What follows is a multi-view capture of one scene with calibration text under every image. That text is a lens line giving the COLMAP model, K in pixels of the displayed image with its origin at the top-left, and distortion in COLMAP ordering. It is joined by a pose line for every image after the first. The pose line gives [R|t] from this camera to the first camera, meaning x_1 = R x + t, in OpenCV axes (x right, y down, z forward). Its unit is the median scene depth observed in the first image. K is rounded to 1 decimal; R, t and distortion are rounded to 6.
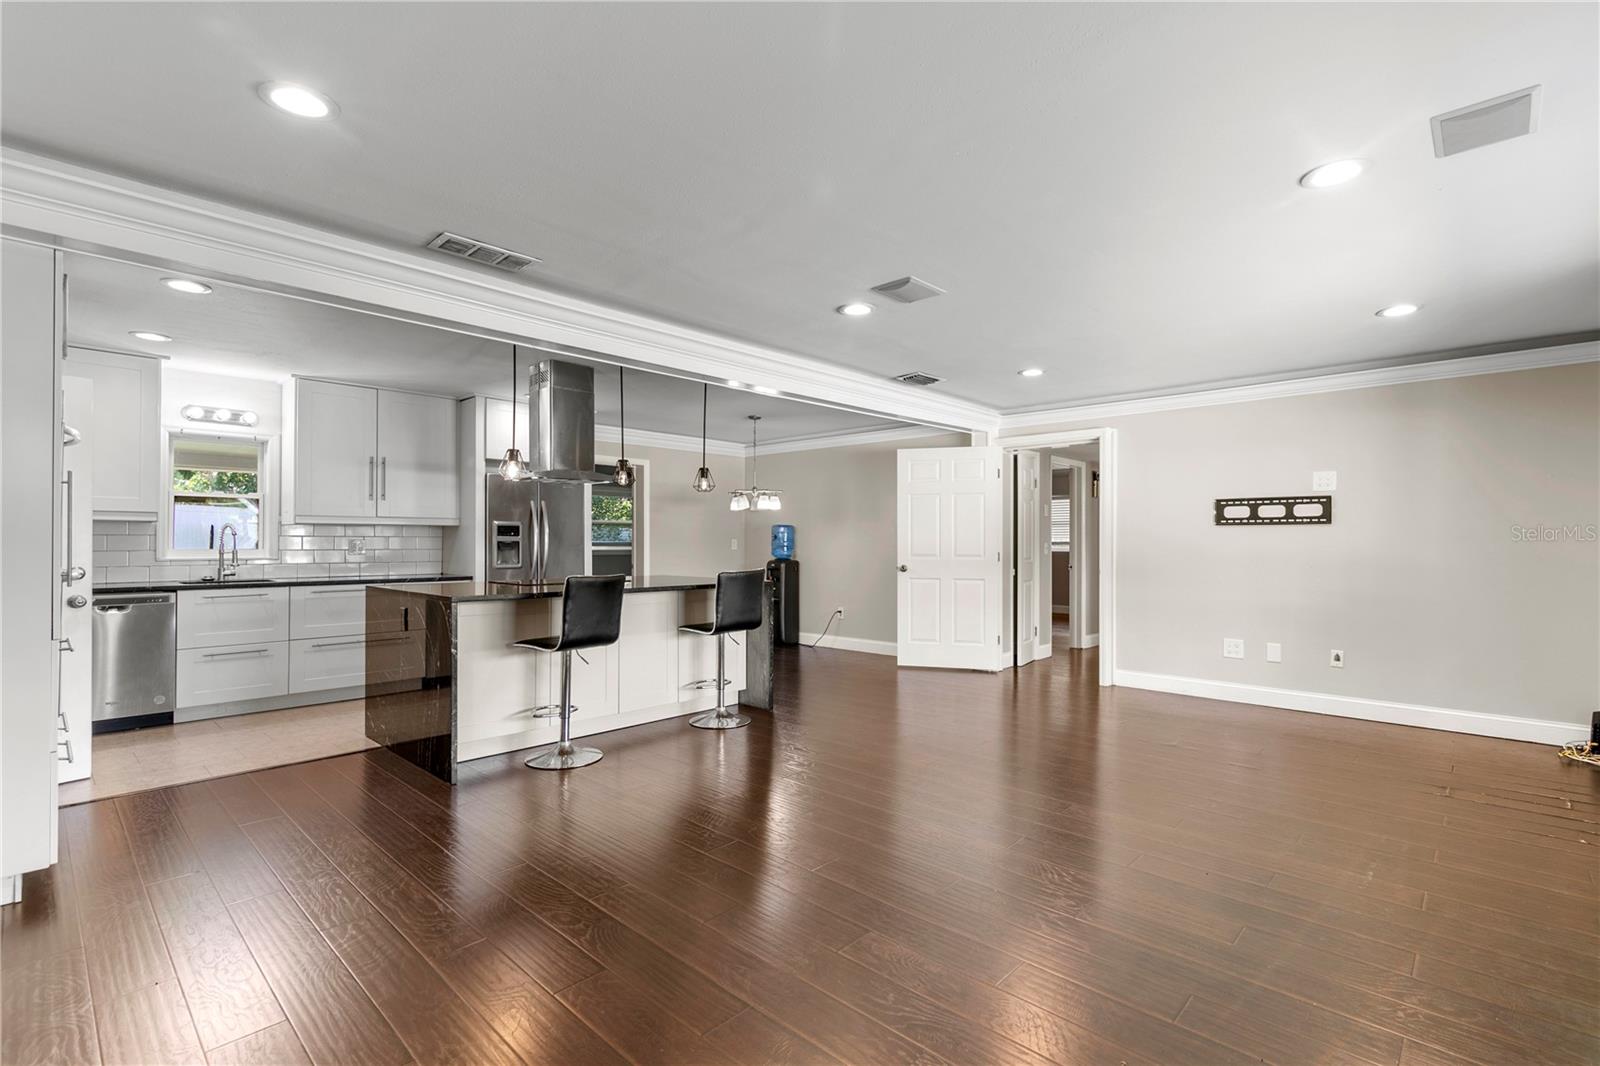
lens RADIAL K [[735.6, 0, 808.2], [0, 735.6, 542.5], [0, 0, 1]] dist [0.002093, -0.002150]
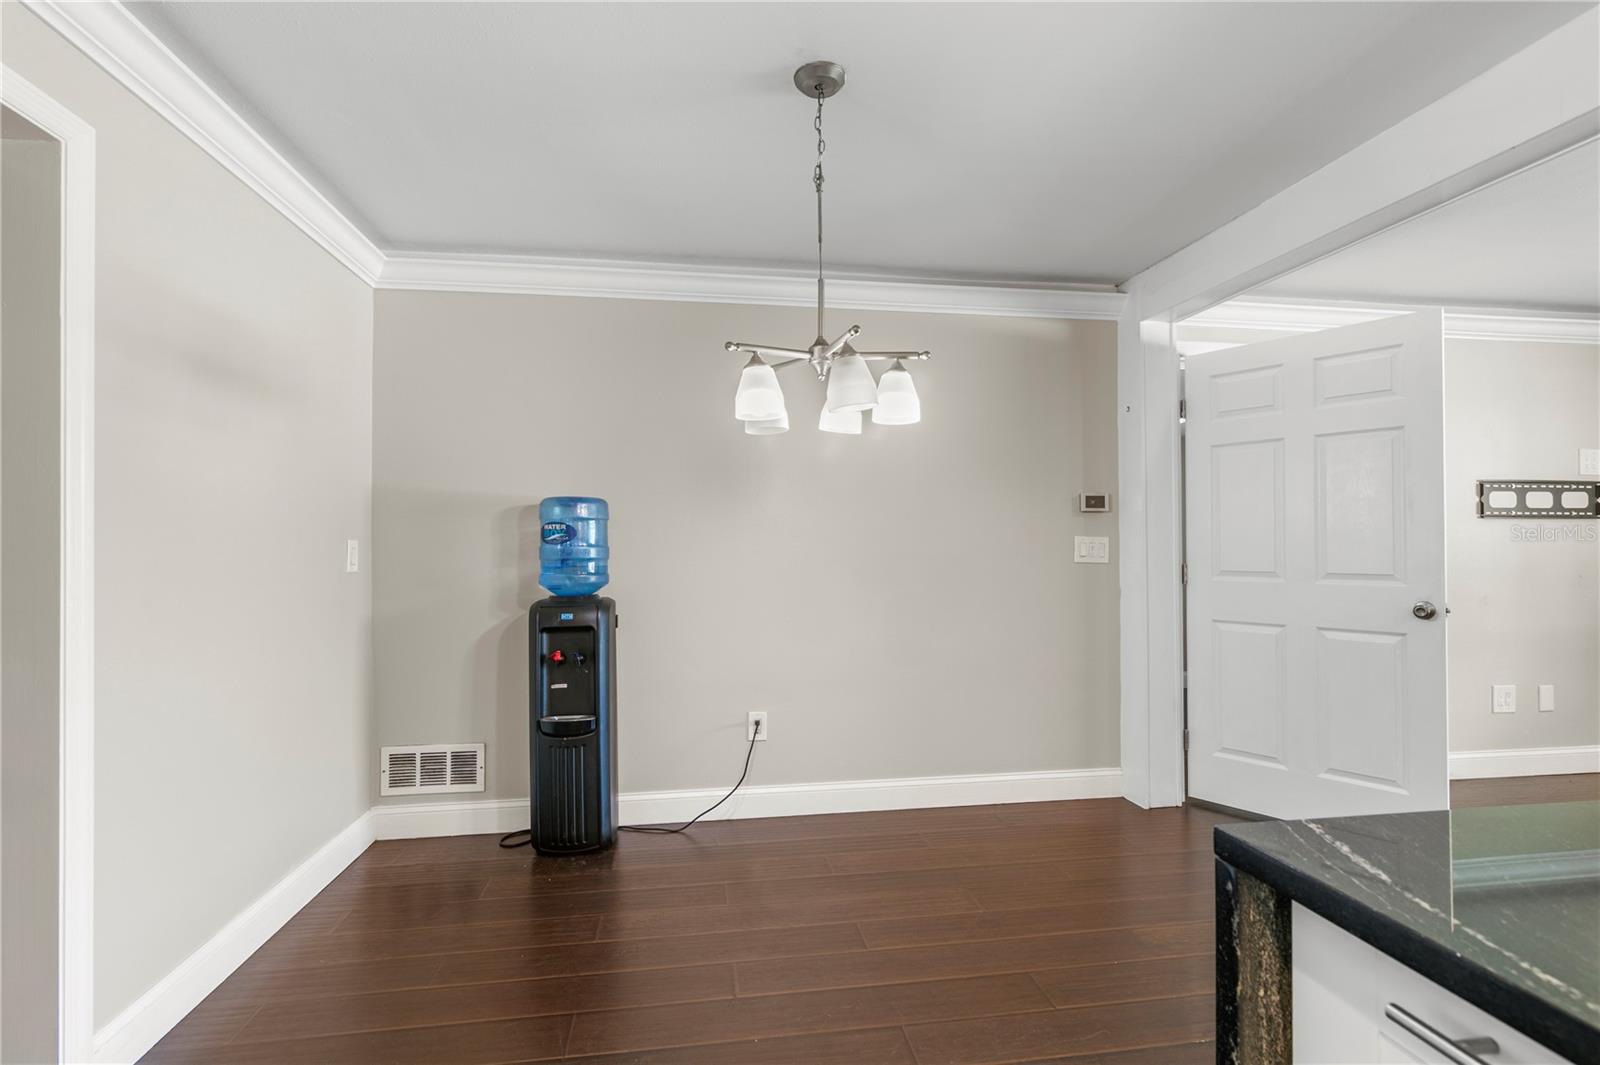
lens RADIAL K [[735.6, 0, 792.8], [0, 735.6, 536.6], [0, 0, 1]] dist [0.002093, -0.002150]
pose [[0.627285, 0.005841, 0.778768, -0.383002], [0.004197, 0.999932, -0.010880, -0.002045], [-0.778778, 0.010093, 0.627218, 1.114779]]
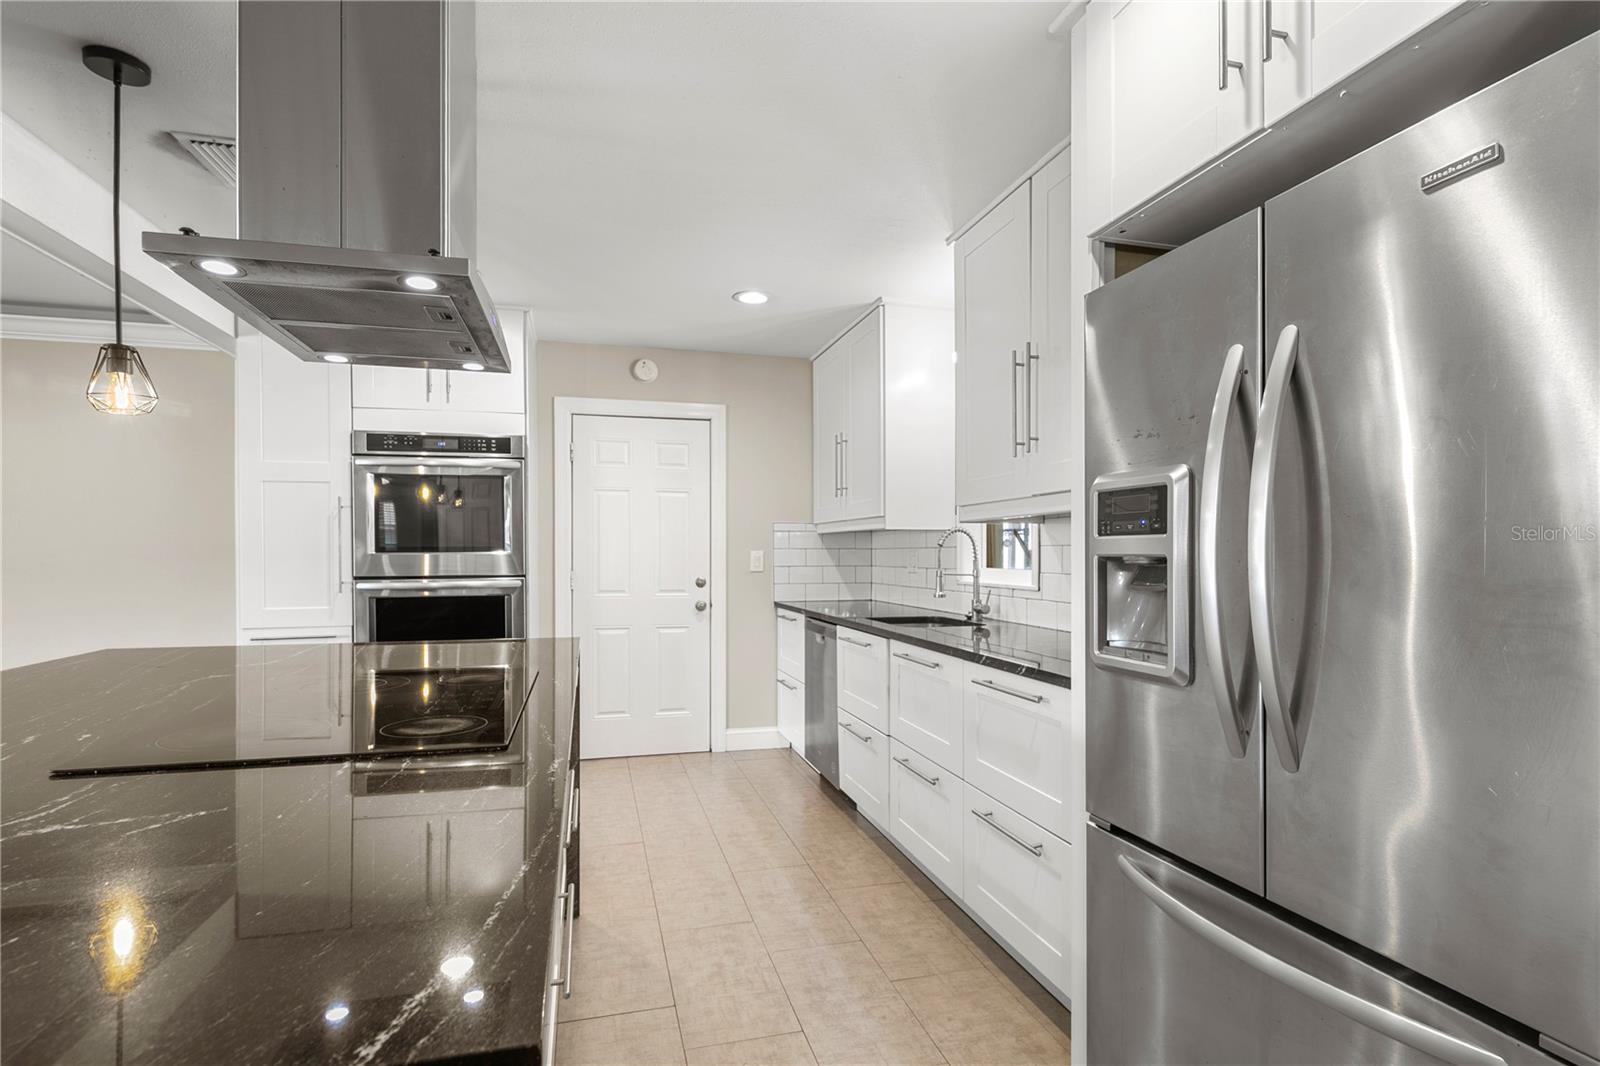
lens RADIAL K [[773.2, 0, 799.7], [0, 773.2, 546.8], [0, 0, 1]] dist [0.012524, 0.000686]
pose [[-0.534620, -0.009180, -0.845043, -0.173405], [-0.001427, 0.999949, -0.009960, -0.002236], [0.845092, -0.004119, -0.534606, 1.208653]]
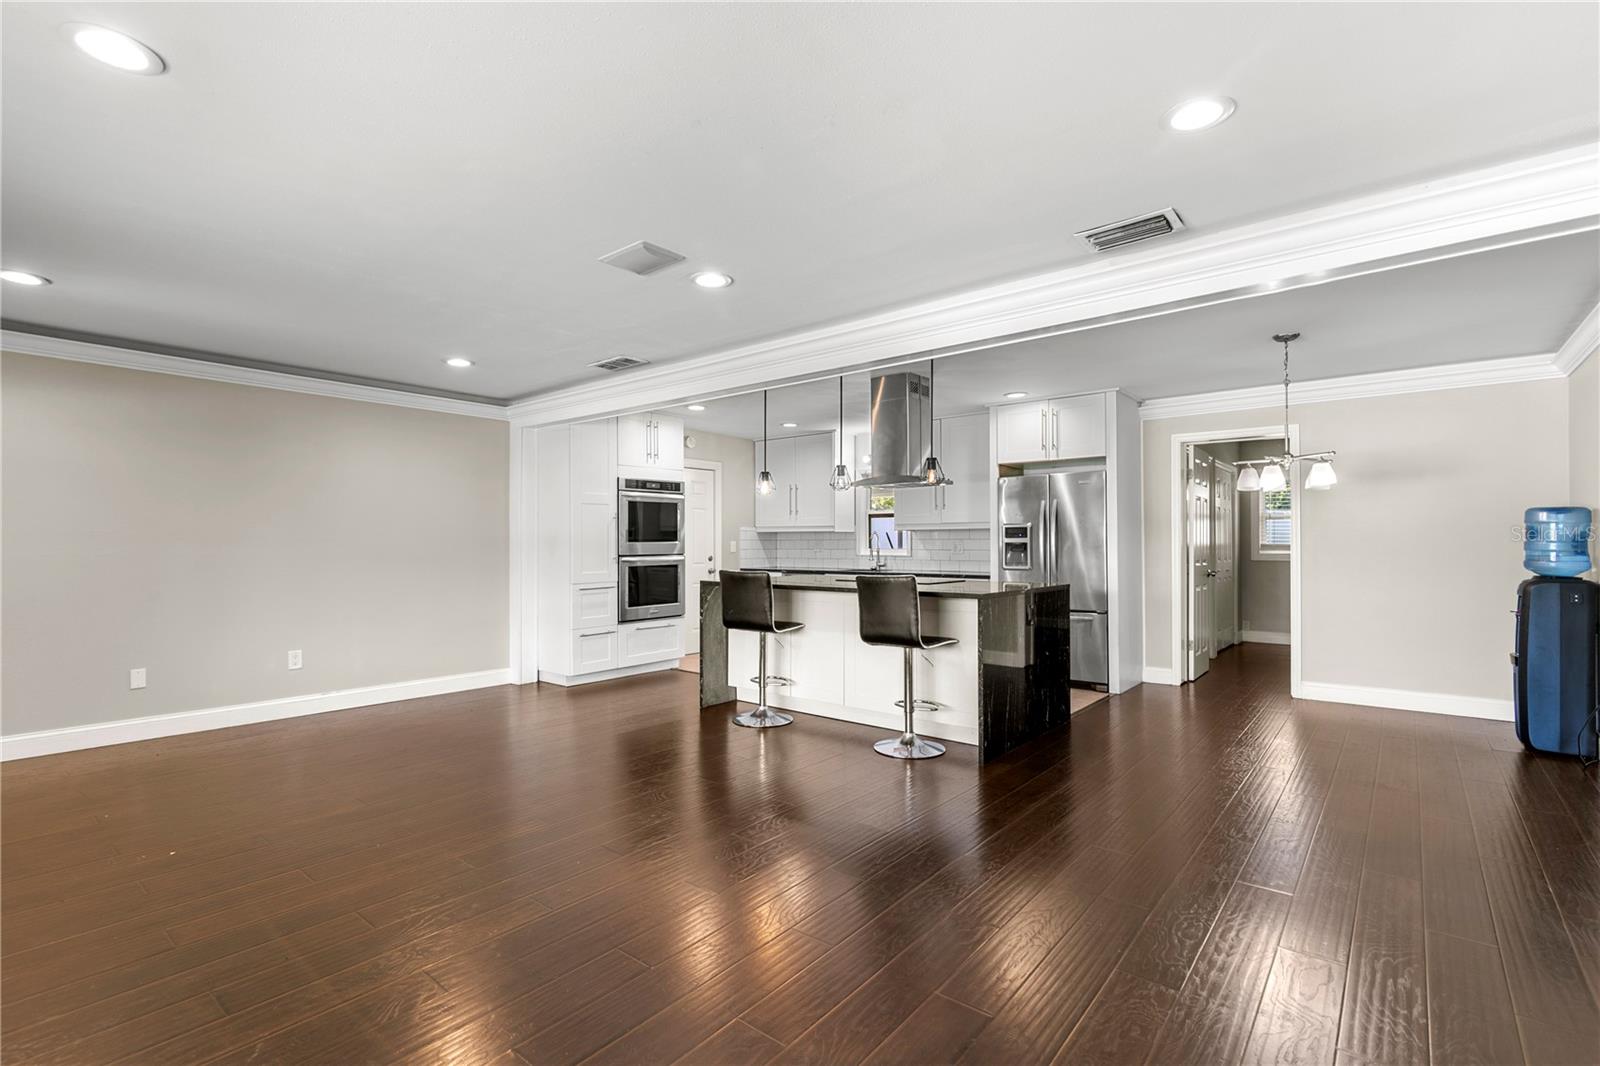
lens RADIAL K [[735.6, 0, 798.7], [0, 735.6, 540.3], [0, 0, 1]] dist [0.002093, -0.002150]
pose [[0.052716, -0.006174, -0.998590, 0.675000], [0.000786, 0.999981, -0.006141, 0.001028], [0.998609, -0.000461, 0.052719, 0.753173]]
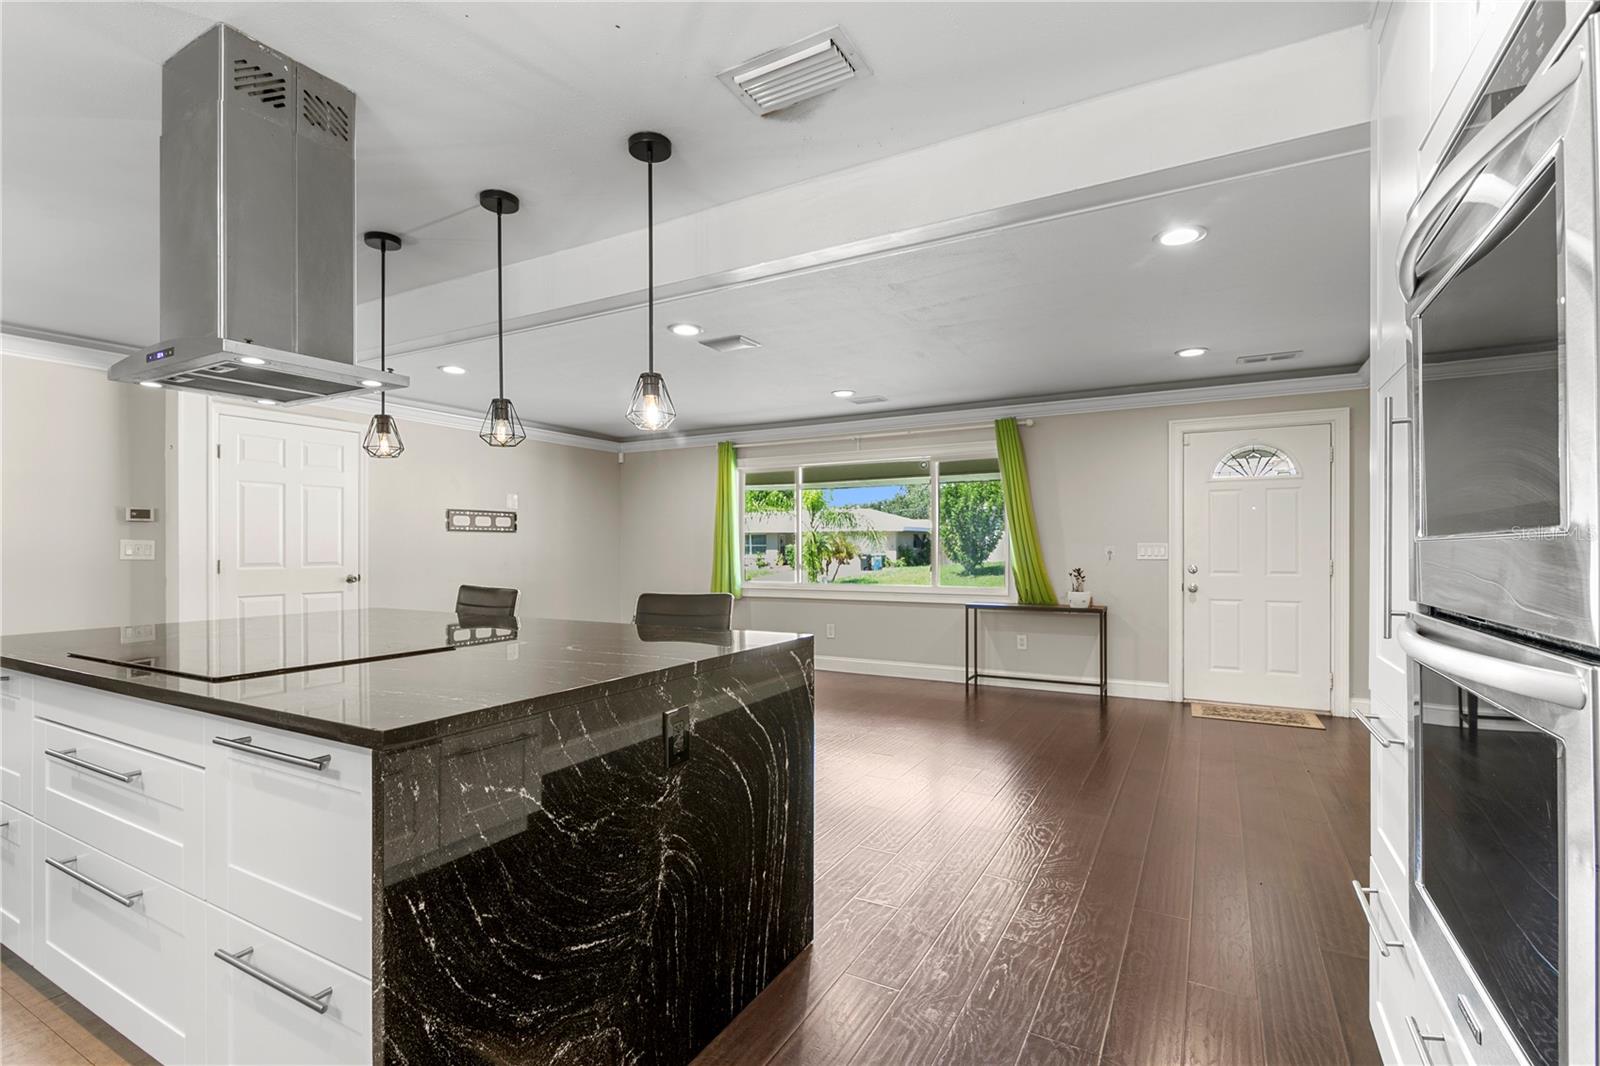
lens RADIAL K [[735.6, 0, 798.1], [0, 735.6, 545.0], [0, 0, 1]] dist [0.002093, -0.002150]
pose [[-0.242256, -0.002072, 0.970210, -0.728874], [-0.001975, 0.999997, 0.001642, -0.005087], [-0.970210, -0.001518, -0.242259, 0.778907]]
